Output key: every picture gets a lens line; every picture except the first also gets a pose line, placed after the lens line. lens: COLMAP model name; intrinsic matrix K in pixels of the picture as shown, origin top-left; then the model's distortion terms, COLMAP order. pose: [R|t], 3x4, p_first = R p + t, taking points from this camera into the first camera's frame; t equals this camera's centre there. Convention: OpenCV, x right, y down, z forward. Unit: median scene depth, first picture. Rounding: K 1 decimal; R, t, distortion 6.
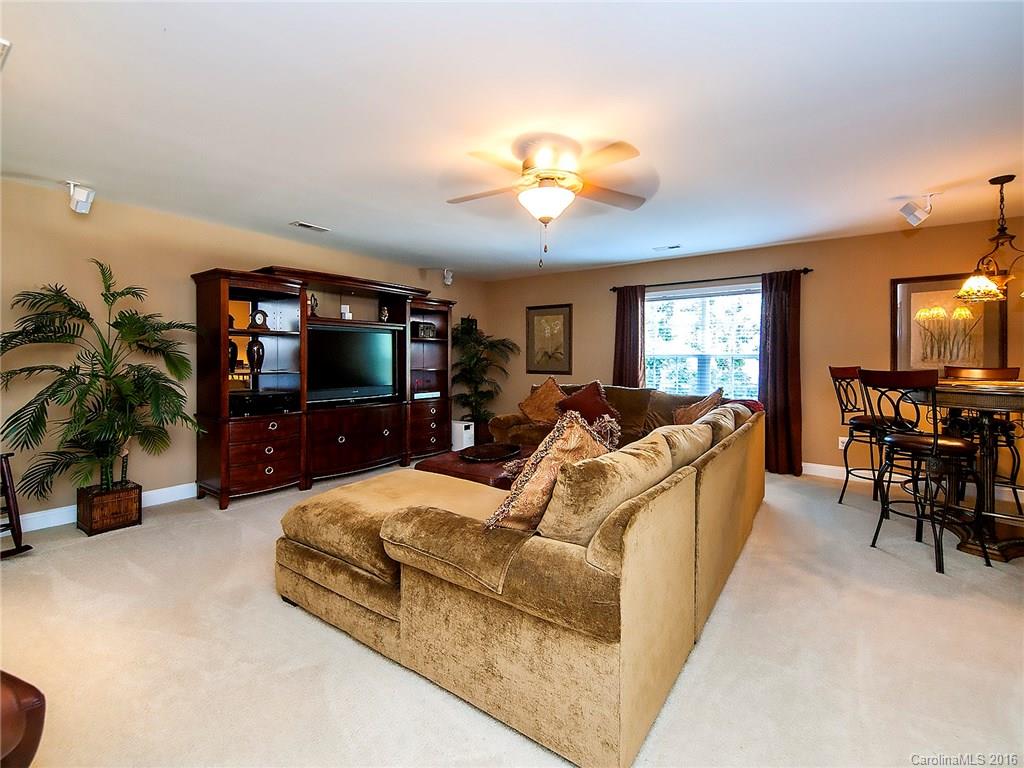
lens RADIAL K [[475.0, 0, 501.2], [0, 475.0, 363.2], [0, 0, 1]] dist [0.011485, -0.000397]
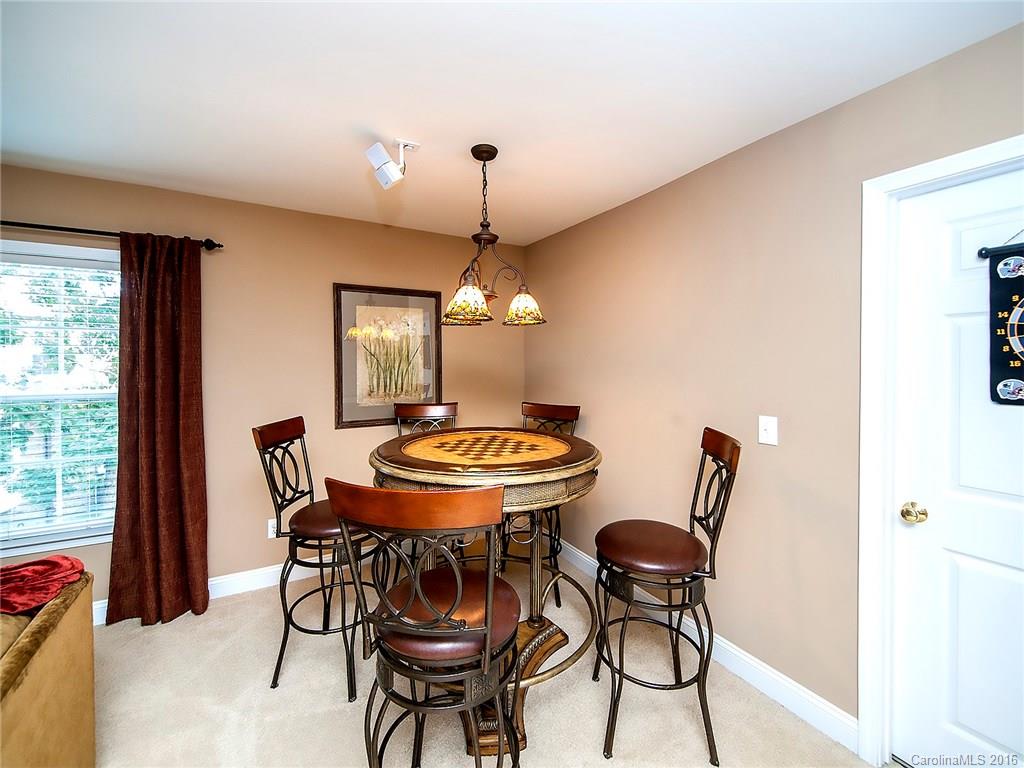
lens RADIAL K [[418.9, 0, 506.1], [0, 418.9, 367.0], [0, 0, 1]] dist [0.012209, -0.000013]
pose [[0.417478, -0.014982, 0.908564, 0.382167], [0.008351, 0.999885, 0.012651, -0.060919], [-0.908649, 0.002306, 0.417555, 0.550851]]
